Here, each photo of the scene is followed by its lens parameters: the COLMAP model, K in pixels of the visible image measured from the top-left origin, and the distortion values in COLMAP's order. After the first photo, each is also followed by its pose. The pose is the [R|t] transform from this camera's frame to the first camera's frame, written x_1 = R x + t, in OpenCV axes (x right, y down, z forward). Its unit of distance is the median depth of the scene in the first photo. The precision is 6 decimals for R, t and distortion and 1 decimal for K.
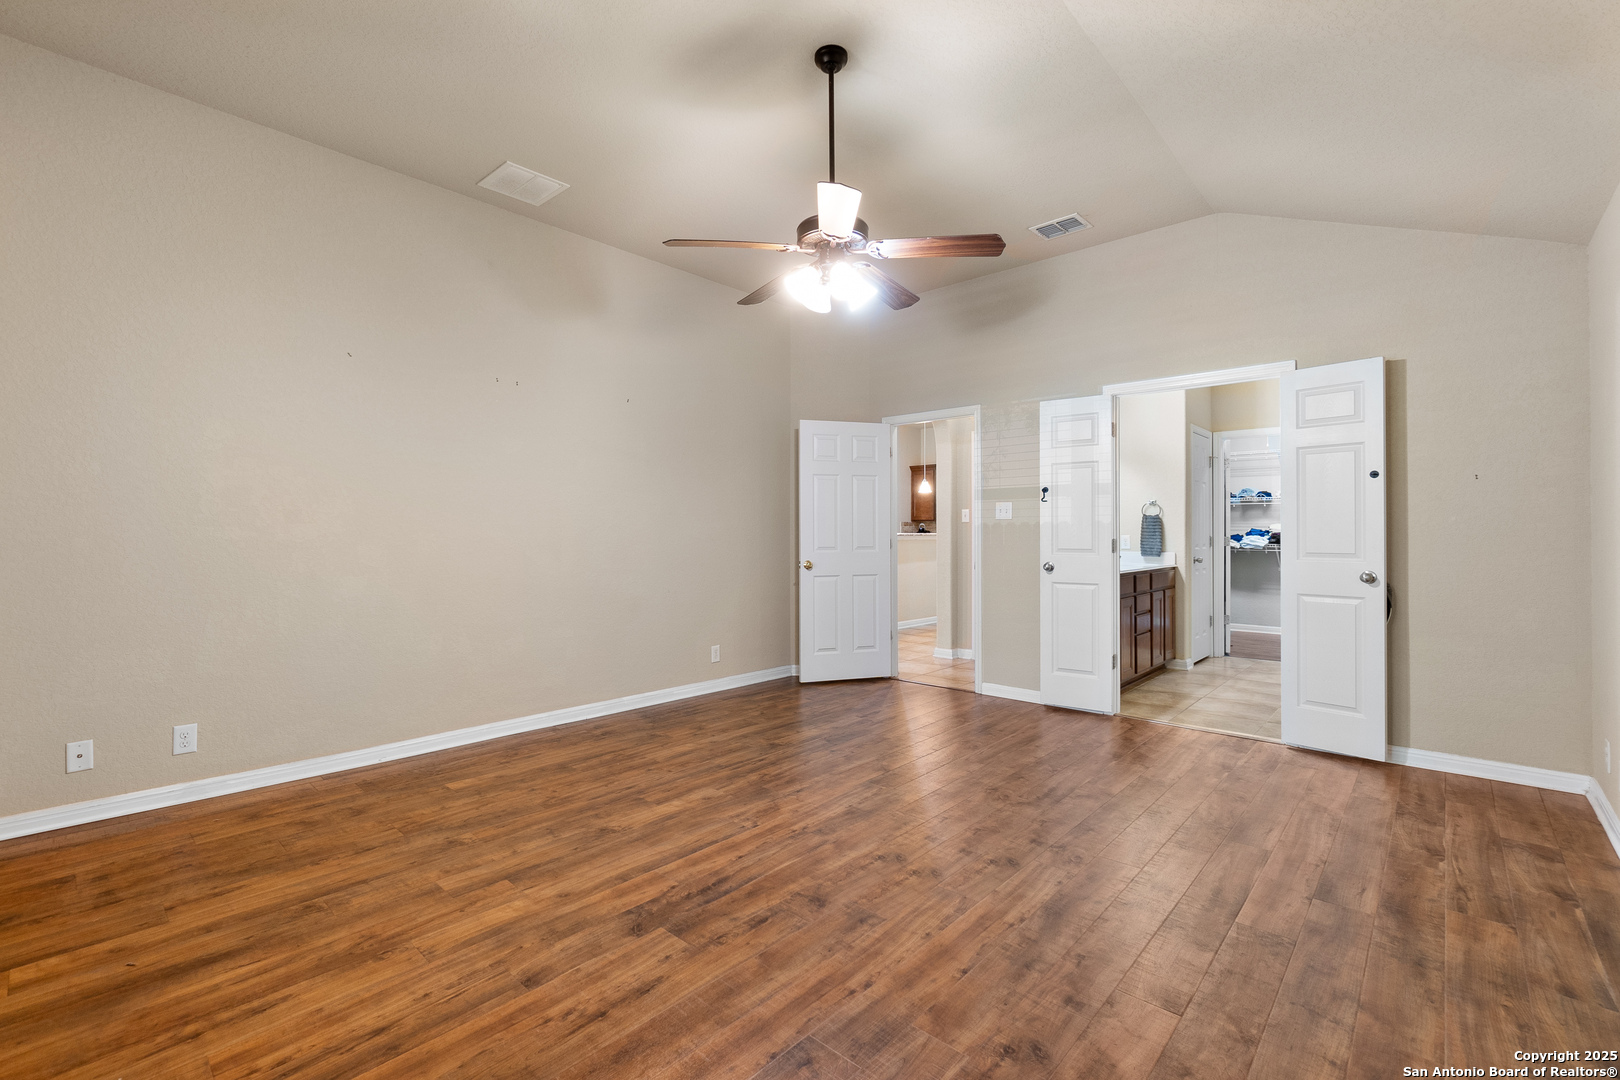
lens RADIAL K [[699.3, 0, 827.1], [0, 699.3, 526.7], [0, 0, 1]] dist [-0.004976, 0.000161]
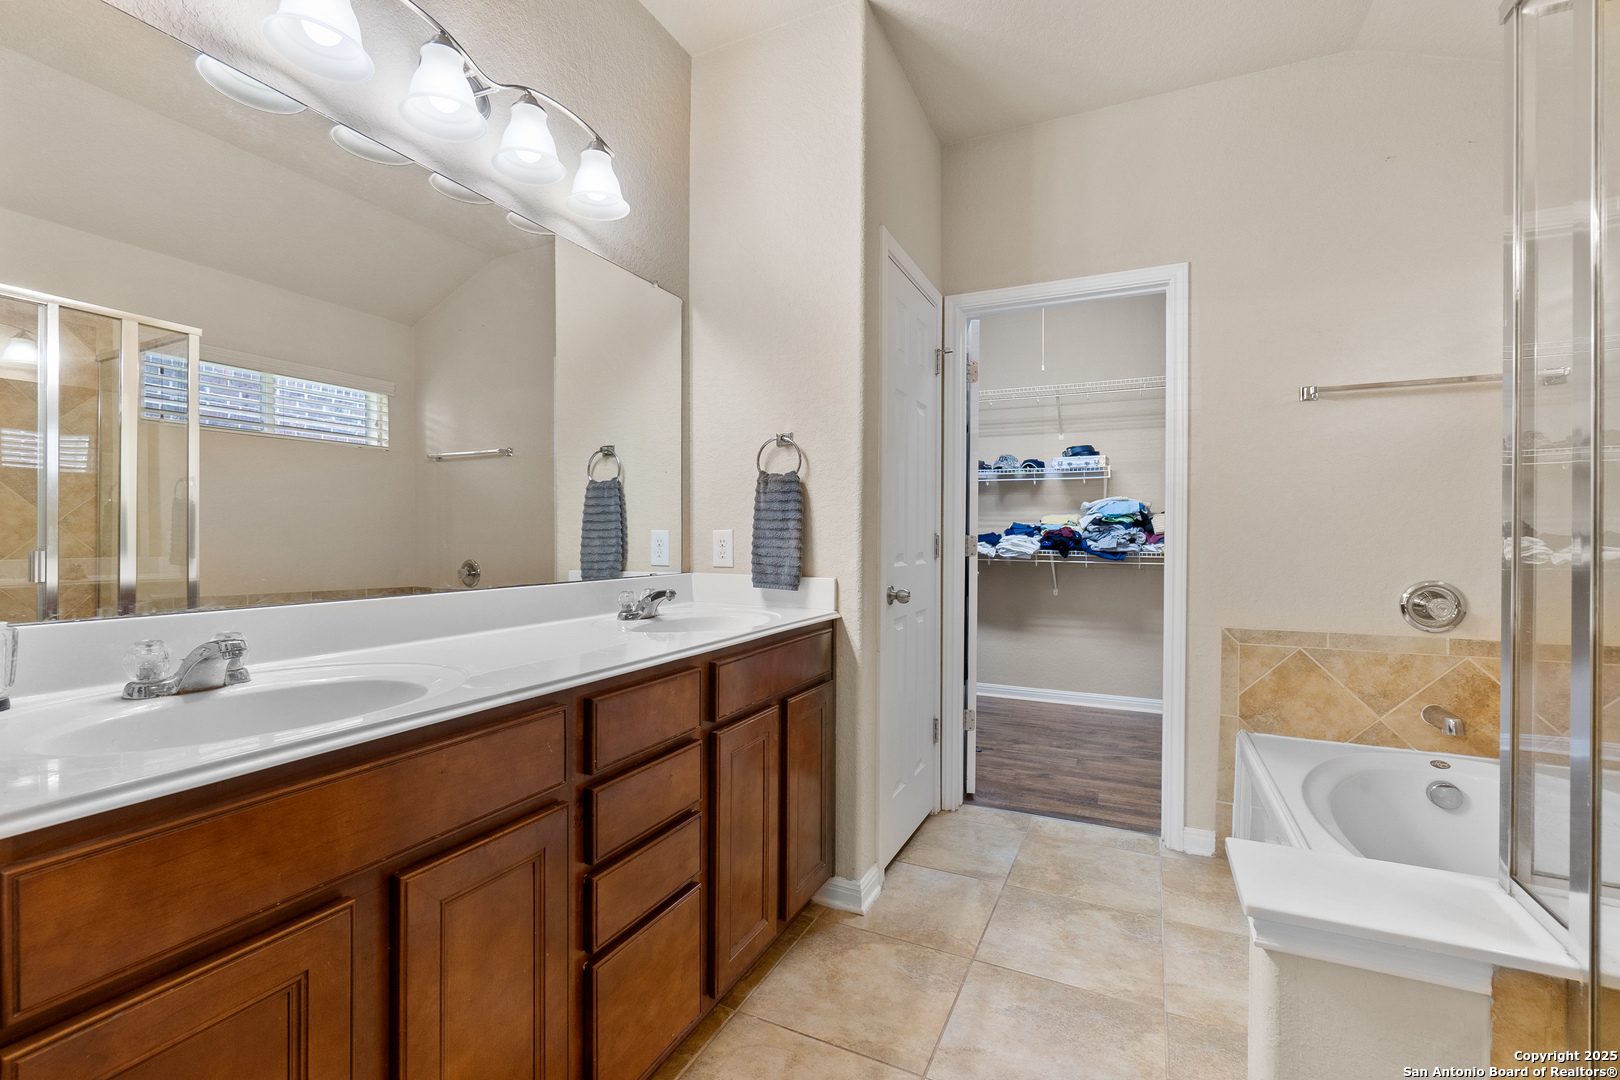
lens RADIAL K [[699.3, 0, 804.2], [0, 699.3, 536.1], [0, 0, 1]] dist [-0.004976, 0.000161]
pose [[0.963139, 0.004949, 0.268958, 0.762093], [-0.007909, 0.999919, 0.009923, 0.023983], [-0.268887, -0.011685, 0.963101, 1.303779]]
